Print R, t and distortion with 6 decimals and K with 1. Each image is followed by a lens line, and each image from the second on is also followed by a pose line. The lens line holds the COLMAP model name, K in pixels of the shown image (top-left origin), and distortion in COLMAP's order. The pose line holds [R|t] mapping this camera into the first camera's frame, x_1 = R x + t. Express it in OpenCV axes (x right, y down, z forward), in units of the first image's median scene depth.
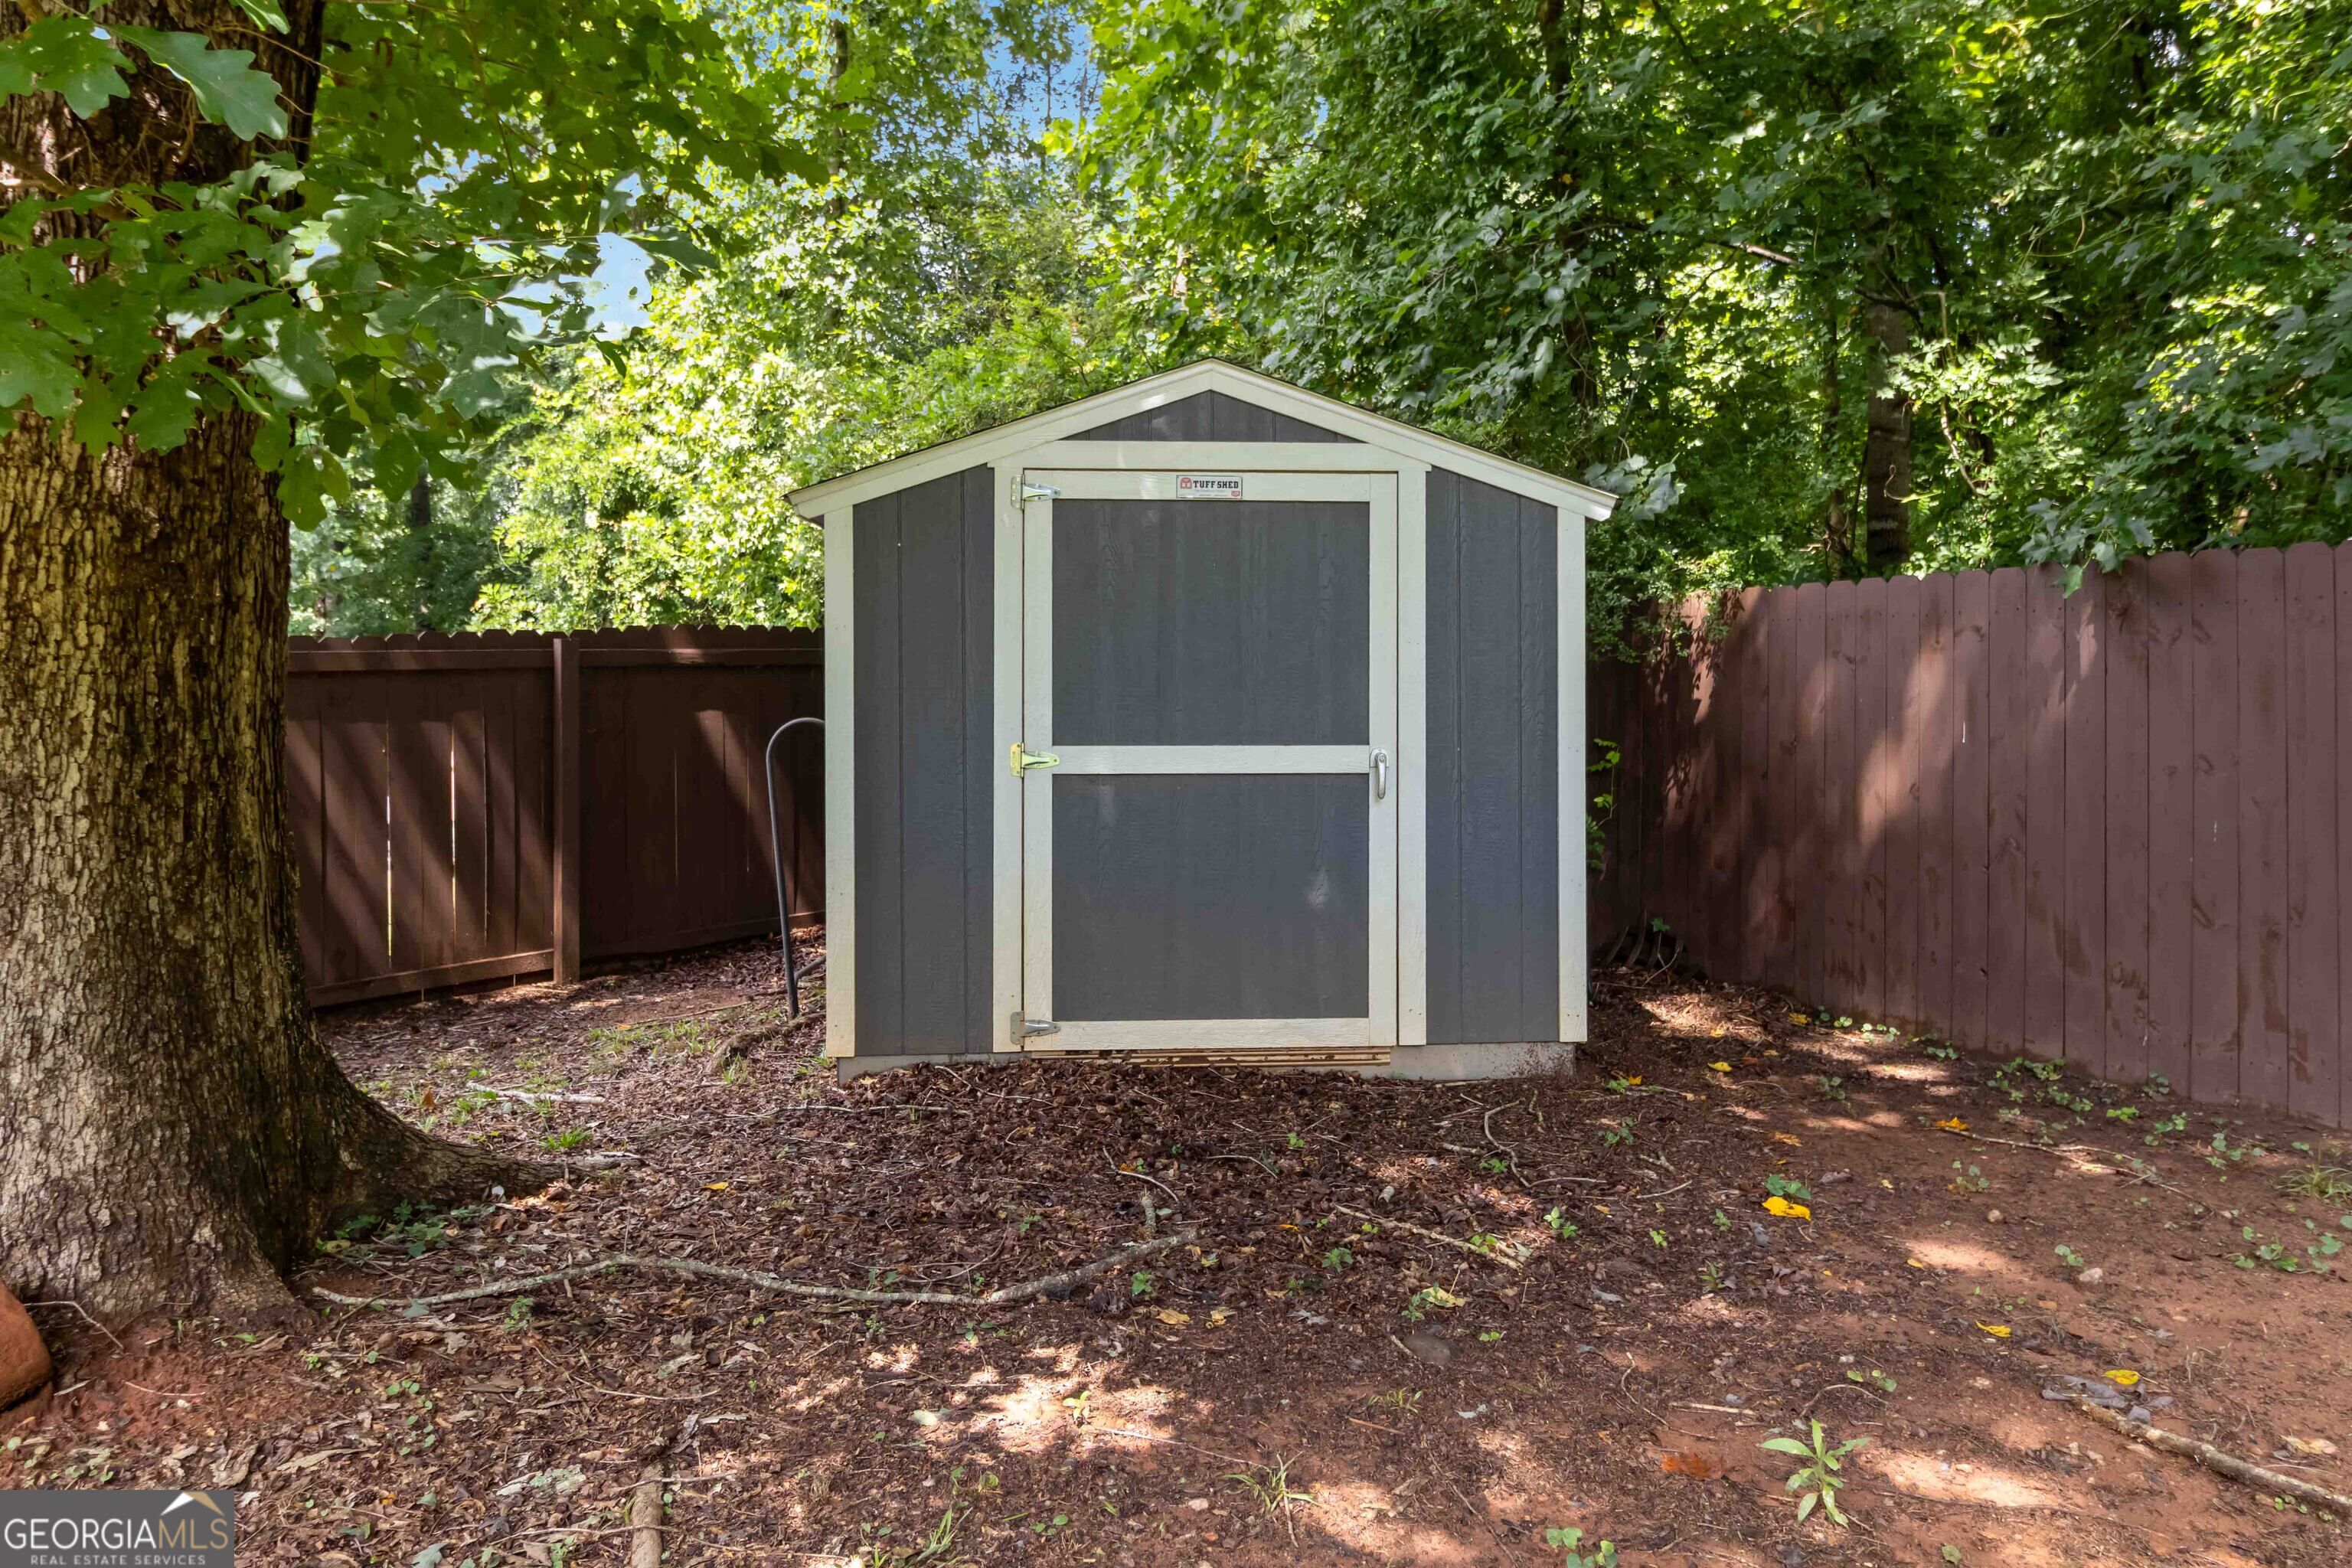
lens RADIAL K [[1651.6, 0, 1174.0], [0, 1651.6, 793.7], [0, 0, 1]] dist [-0.000643, -0.000024]
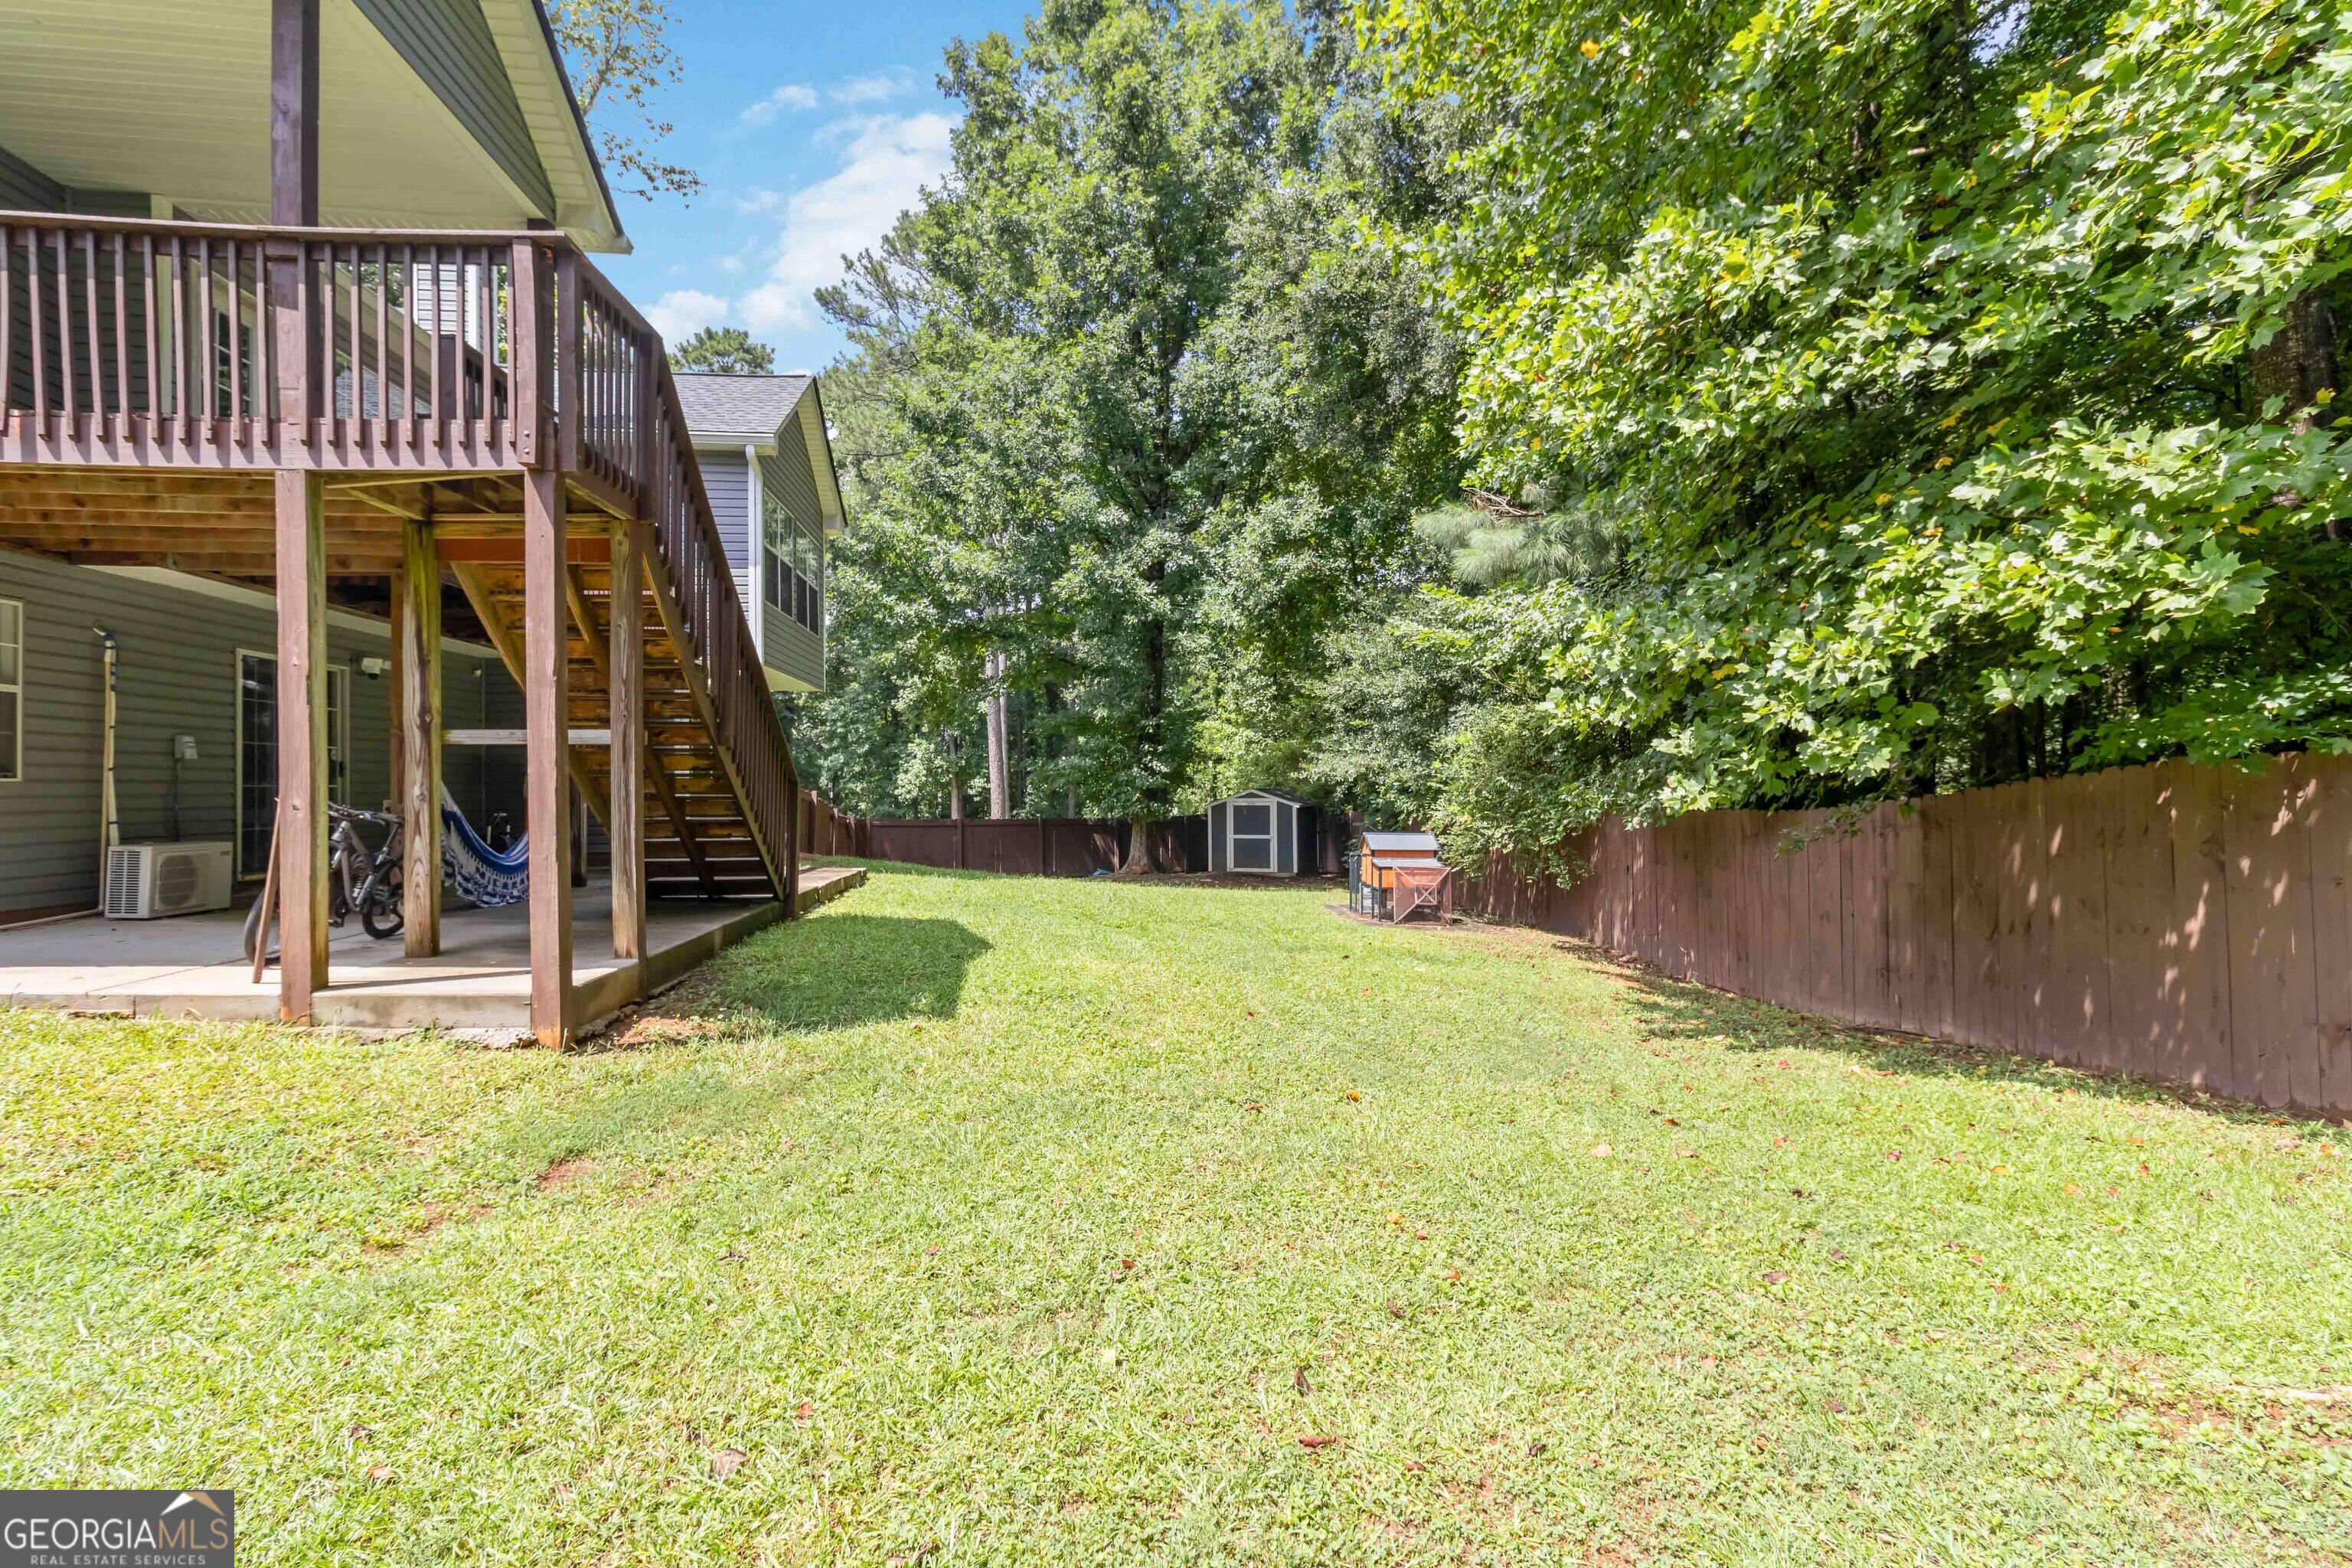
lens RADIAL K [[1096.5, 0, 1173.5], [0, 1096.5, 793.2], [0, 0, 1]] dist [0.000019, 0.000000]
pose [[0.894048, -0.003835, -0.447954, 2.118143], [0.007804, 0.999945, 0.007014, -0.278084], [0.447902, -0.009767, 0.894029, -4.050574]]
